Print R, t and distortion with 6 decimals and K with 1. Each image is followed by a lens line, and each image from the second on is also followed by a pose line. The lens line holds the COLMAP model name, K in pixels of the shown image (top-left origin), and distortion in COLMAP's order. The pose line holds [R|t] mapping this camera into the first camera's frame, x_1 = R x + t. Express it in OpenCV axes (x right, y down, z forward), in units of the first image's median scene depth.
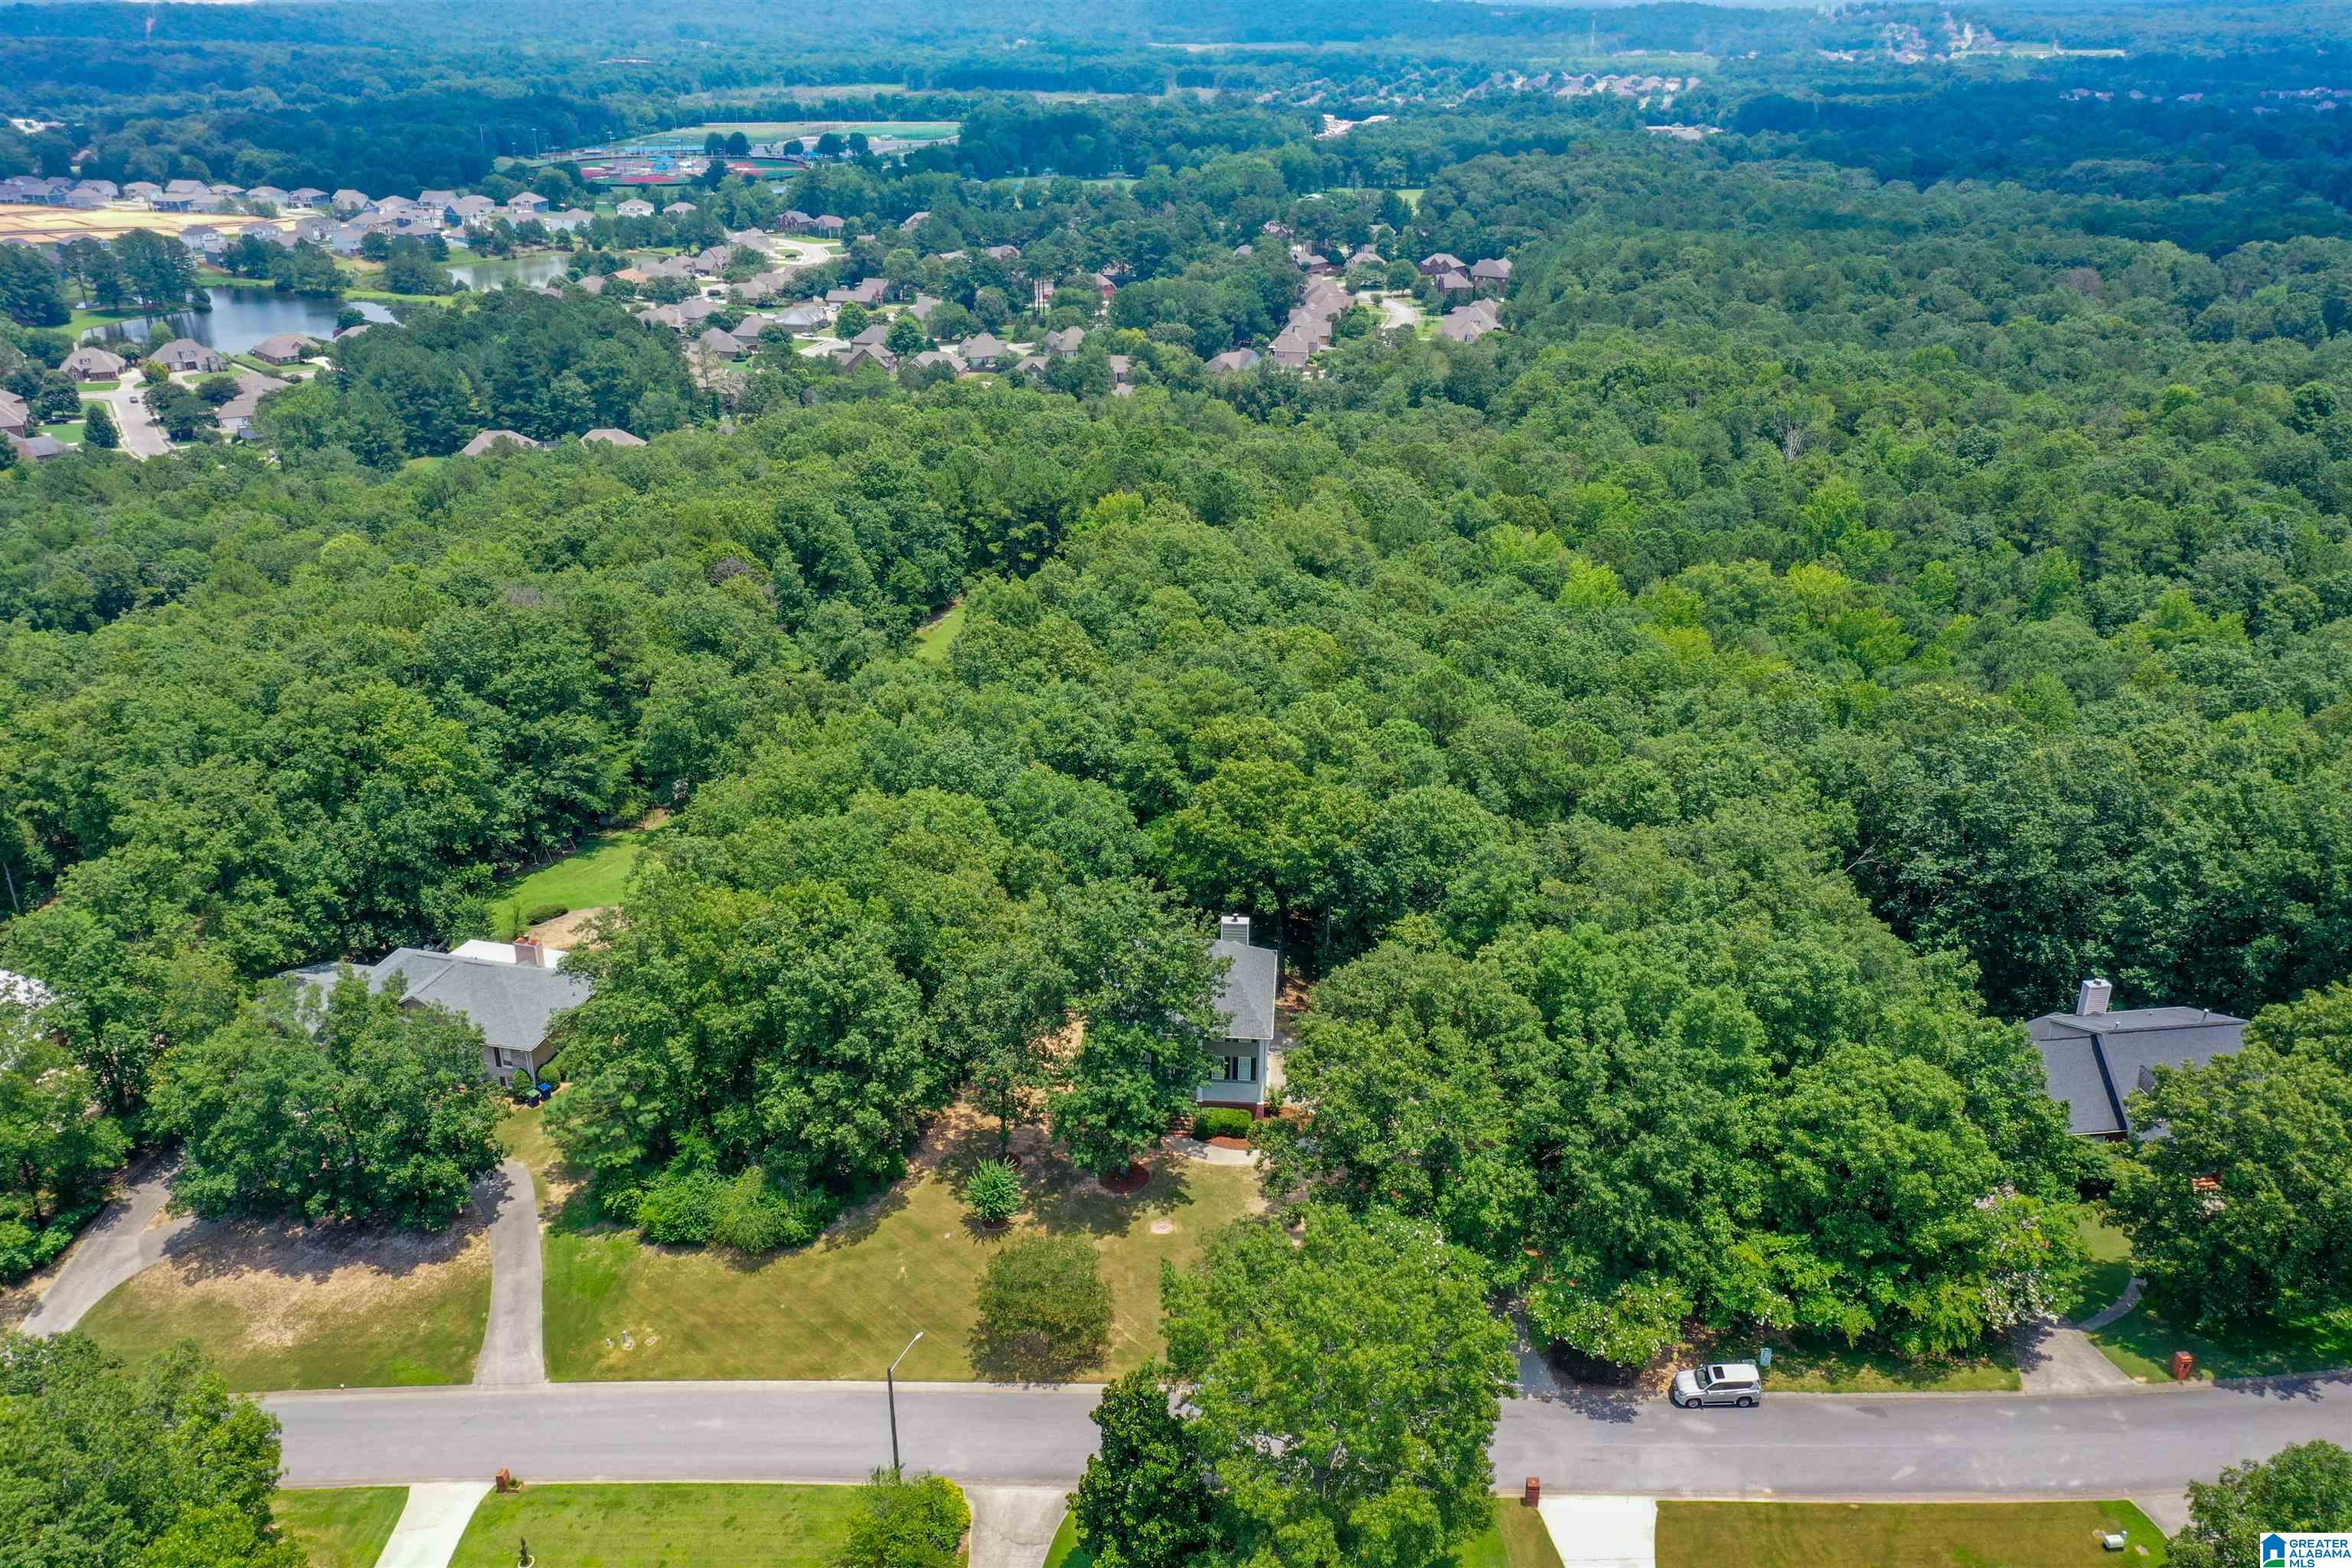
lens RADIAL K [[1874.3, 0, 1190.4], [0, 1874.3, 779.3], [0, 0, 1]] dist [0.006583, 0.006054]
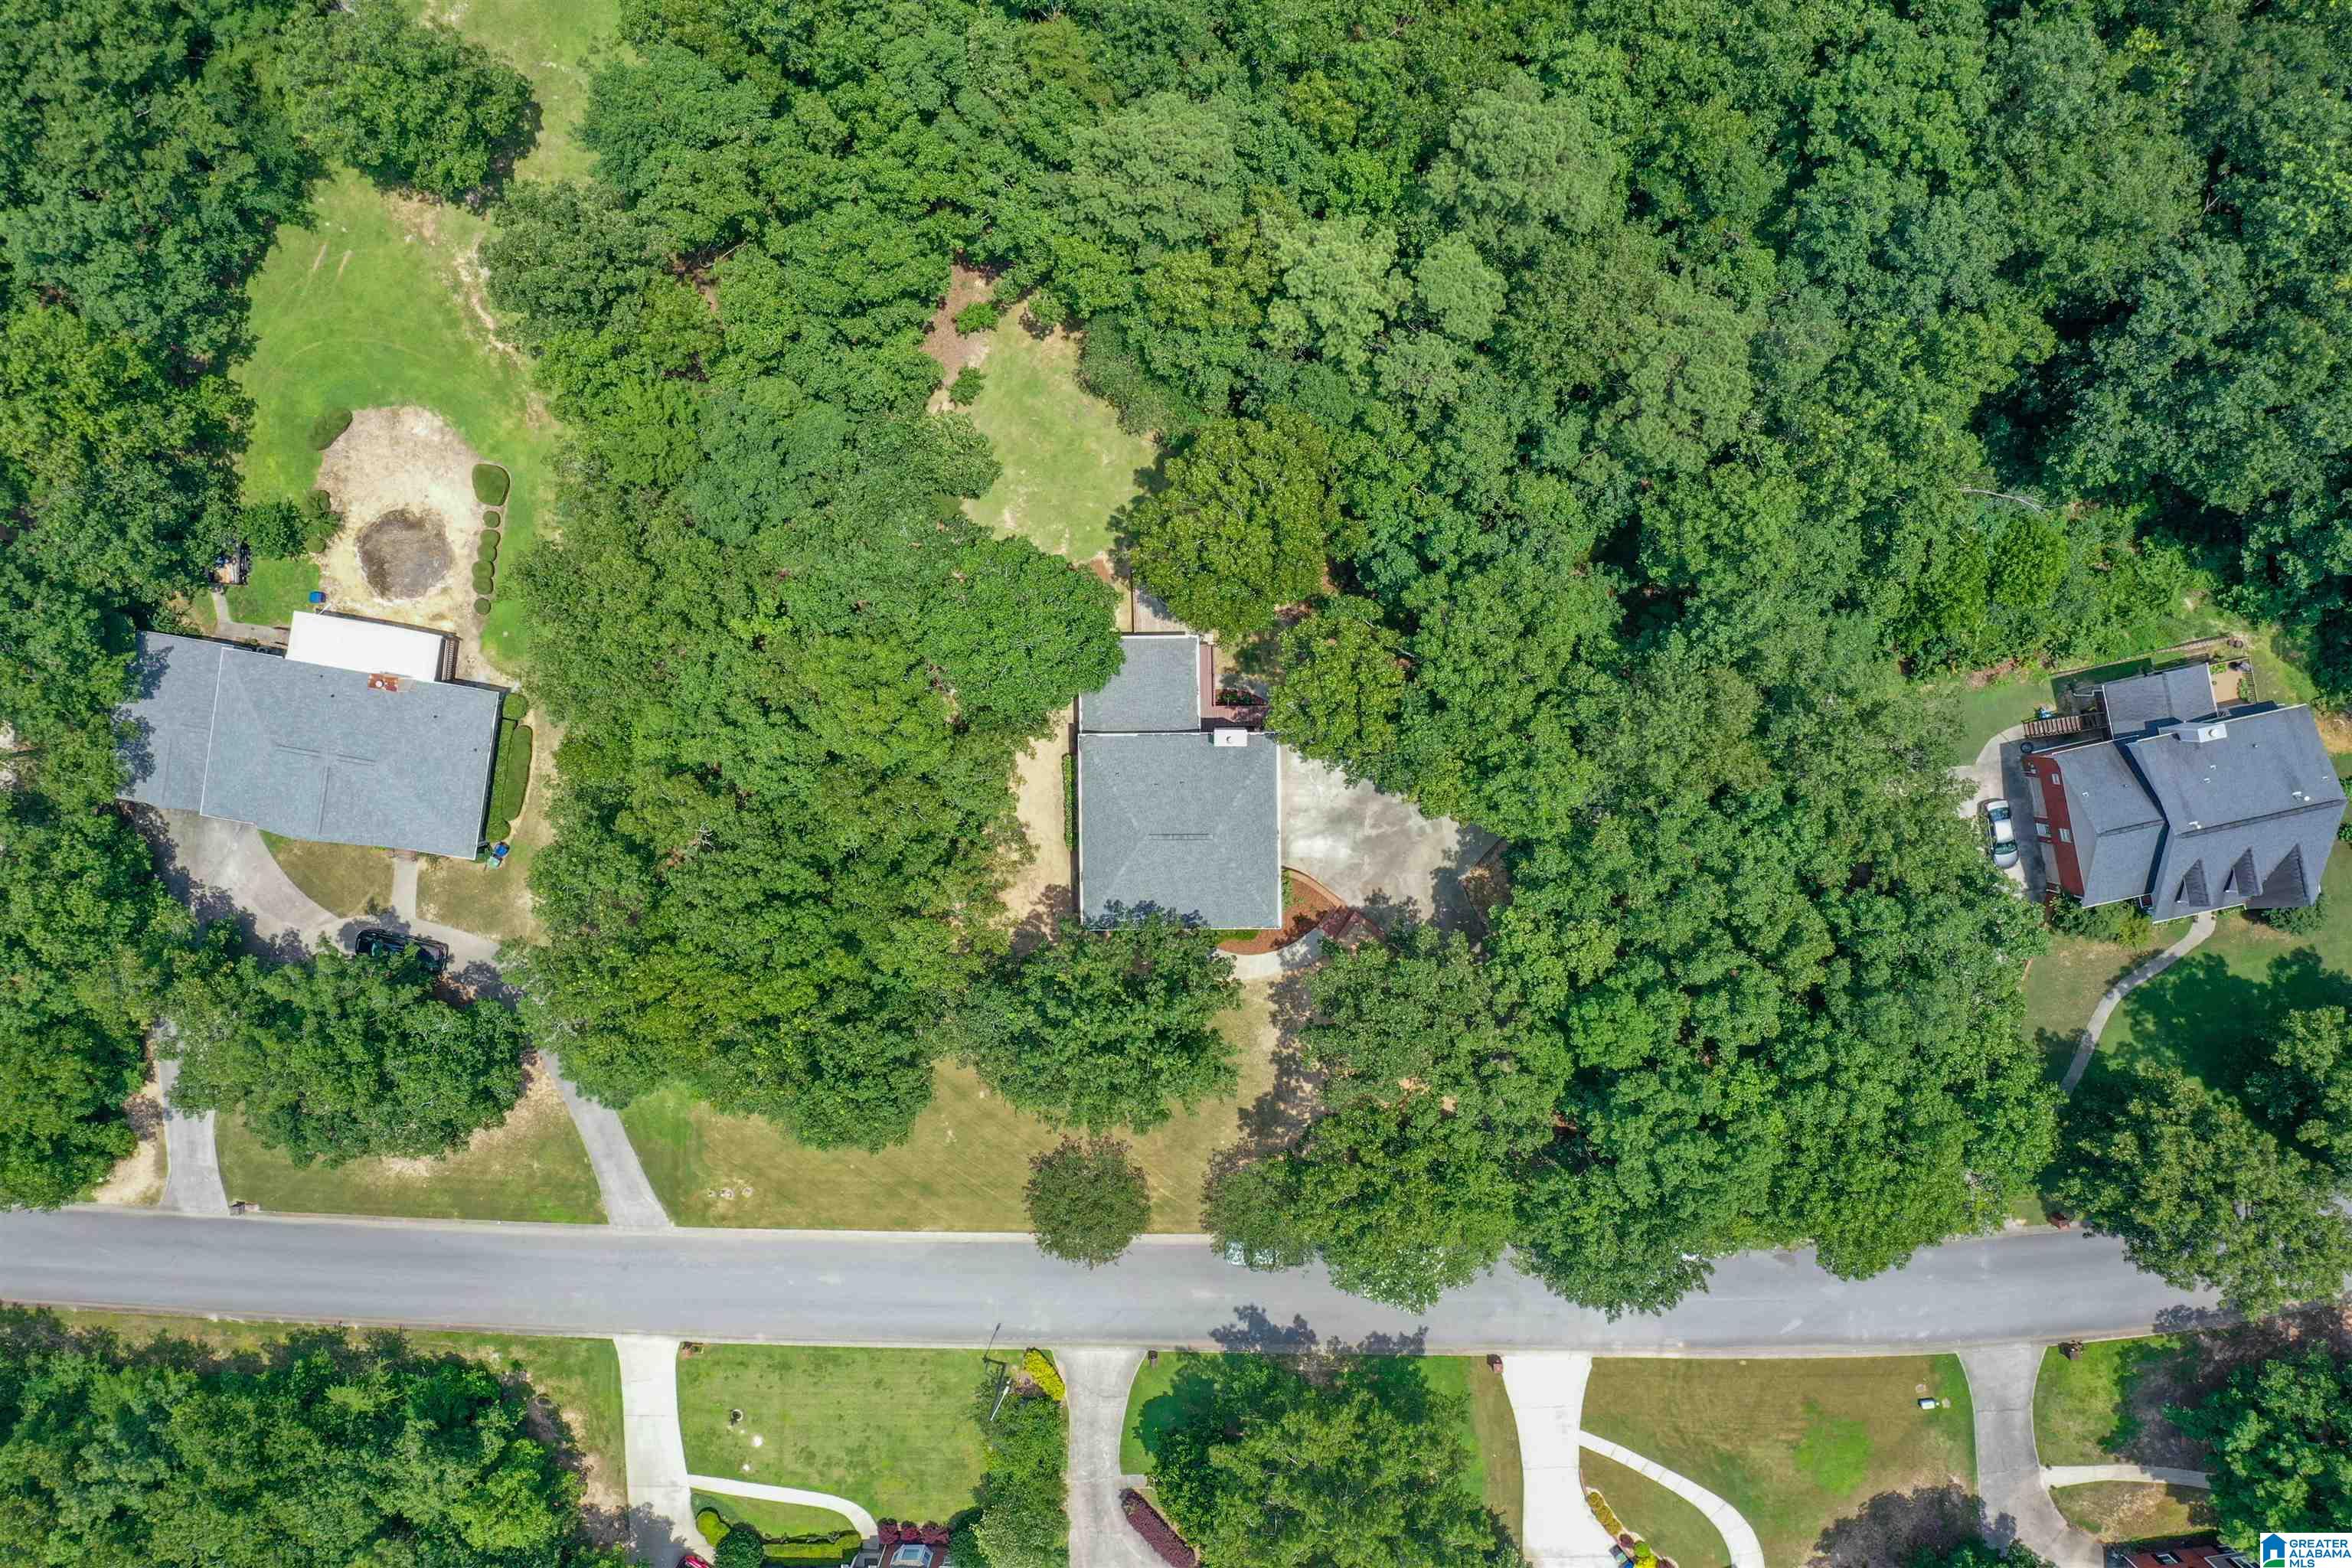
lens RADIAL K [[1874.3, 0, 1190.4], [0, 1874.3, 779.3], [0, 0, 1]] dist [0.006583, 0.006054]
pose [[0.996866, -0.075912, -0.022259, 0.026207], [0.046921, 0.340834, 0.938952, -0.814944], [-0.063691, -0.937054, 0.343328, 0.791159]]
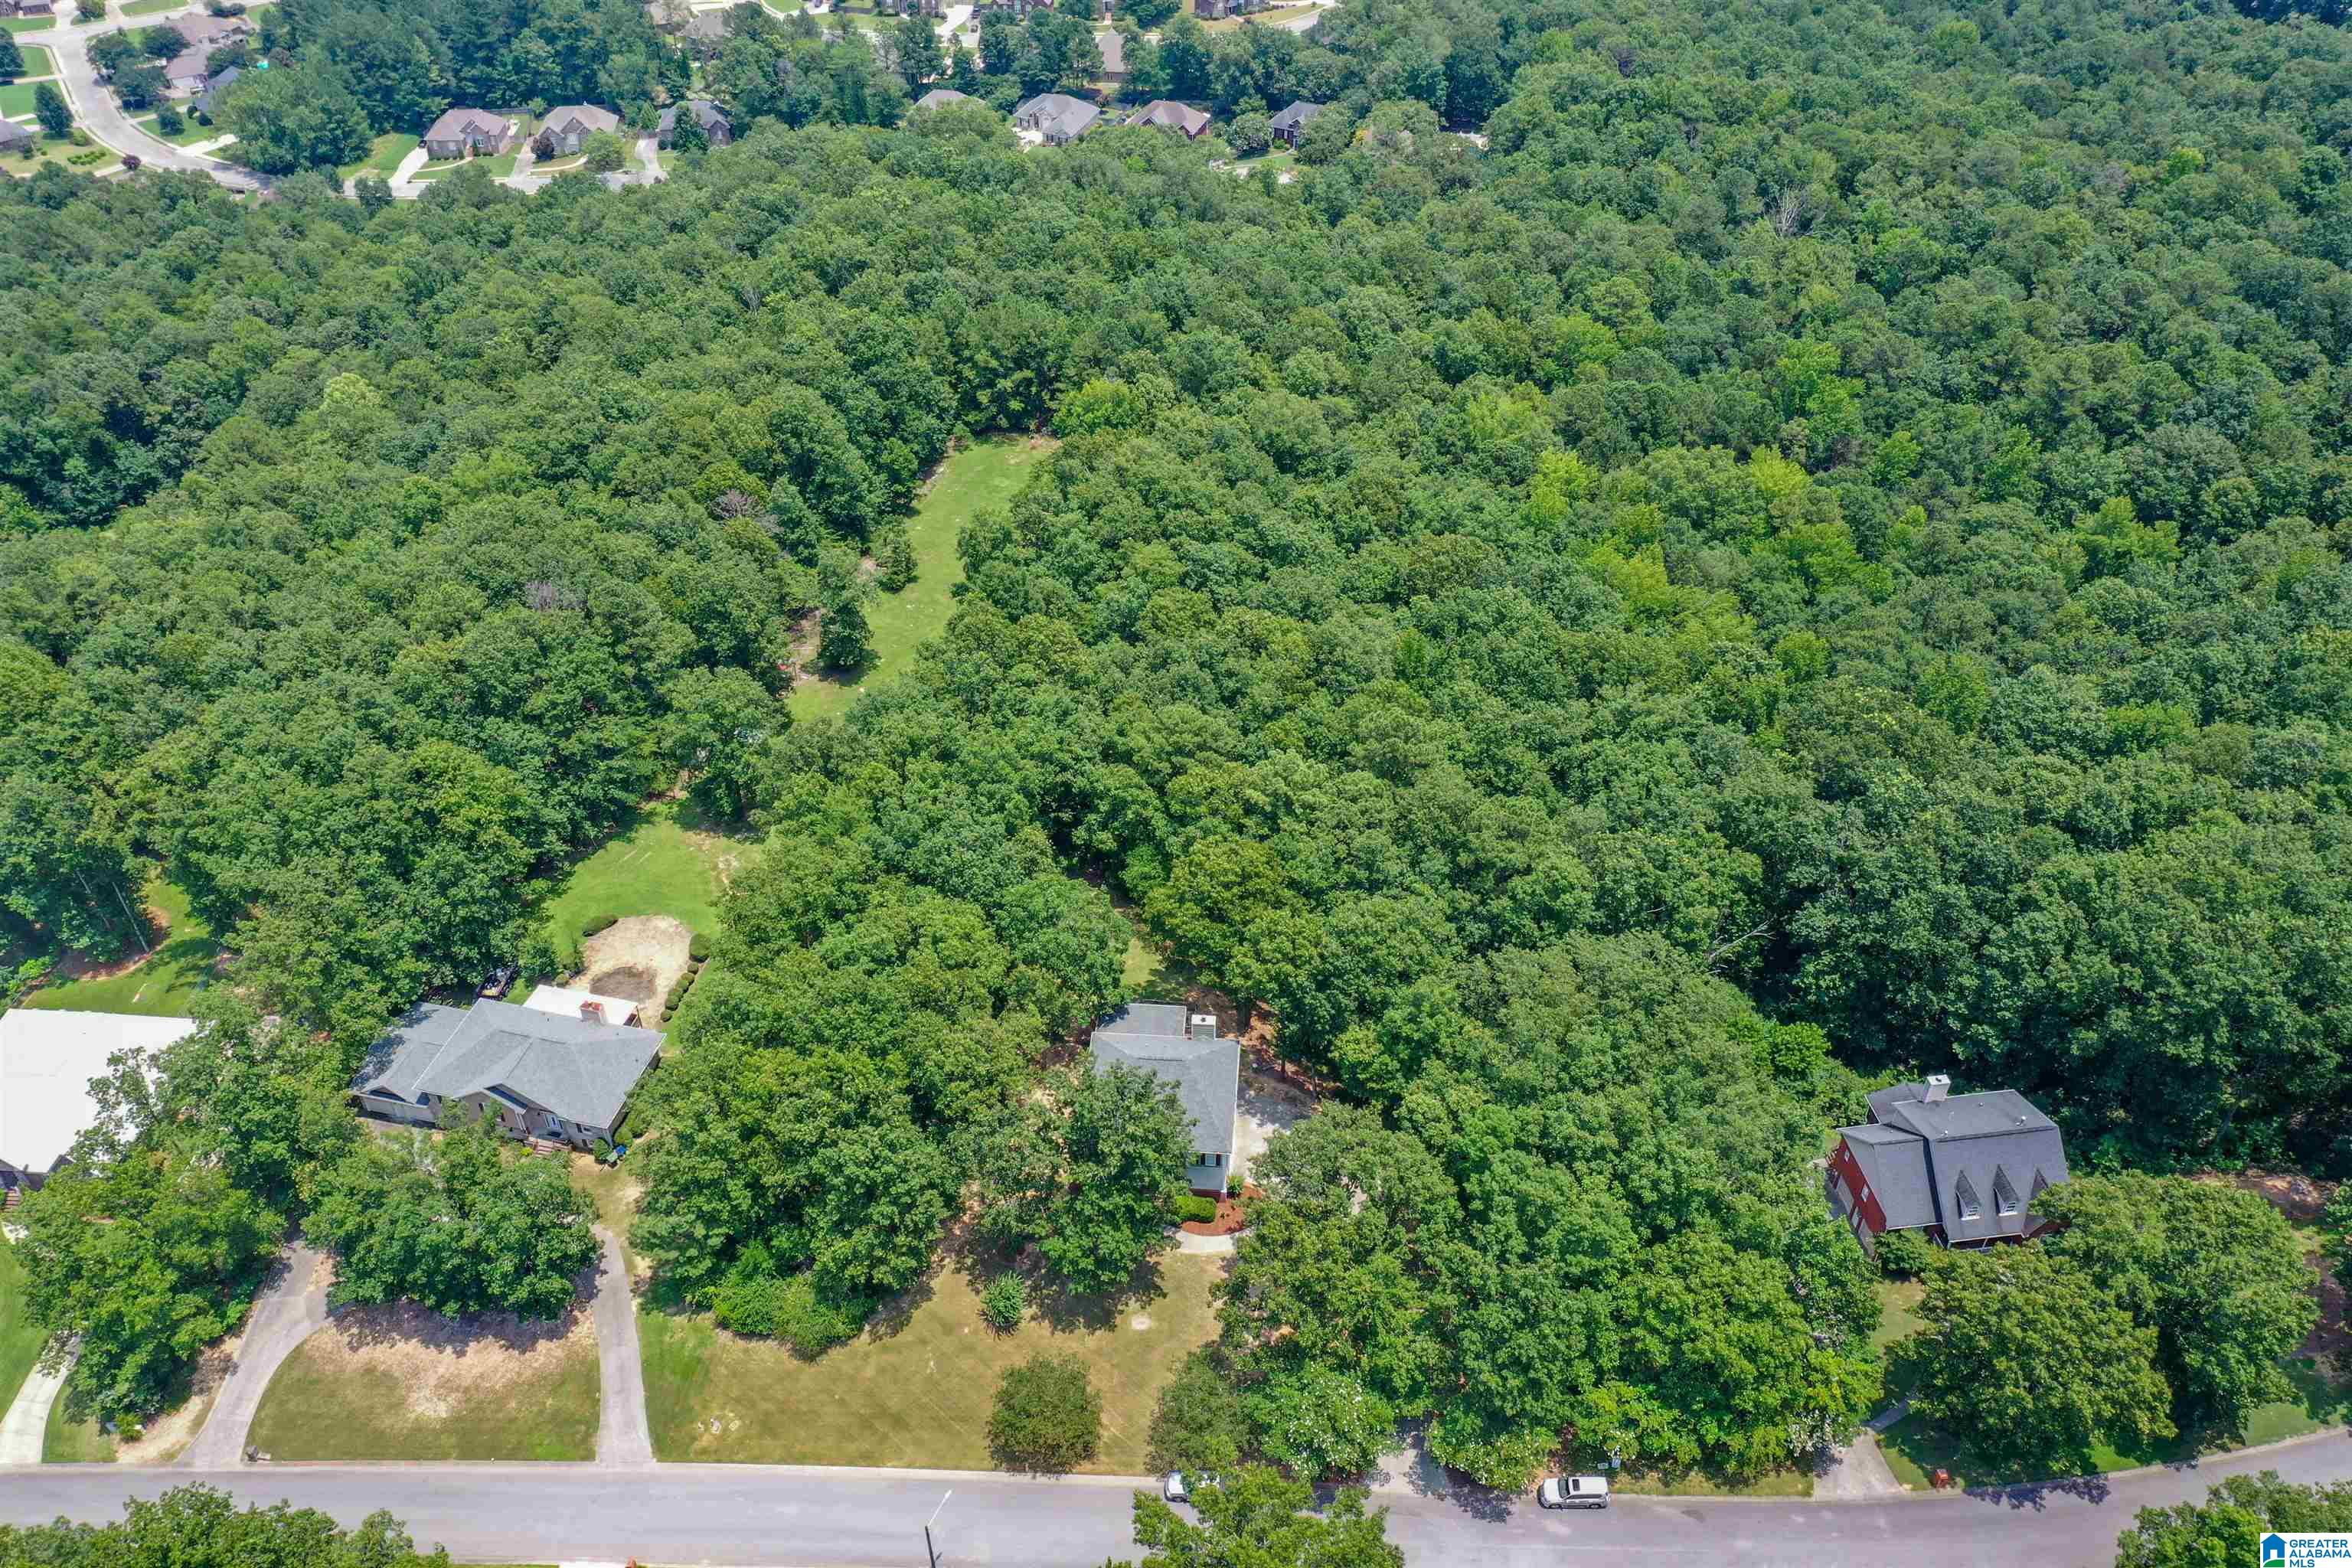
lens RADIAL K [[1874.3, 0, 1190.4], [0, 1874.3, 779.3], [0, 0, 1]] dist [0.006583, 0.006054]
pose [[0.999982, -0.005171, -0.003128, 0.022856], [0.005826, 0.962413, 0.271526, -0.436277], [0.001606, -0.271540, 0.962426, -0.085880]]
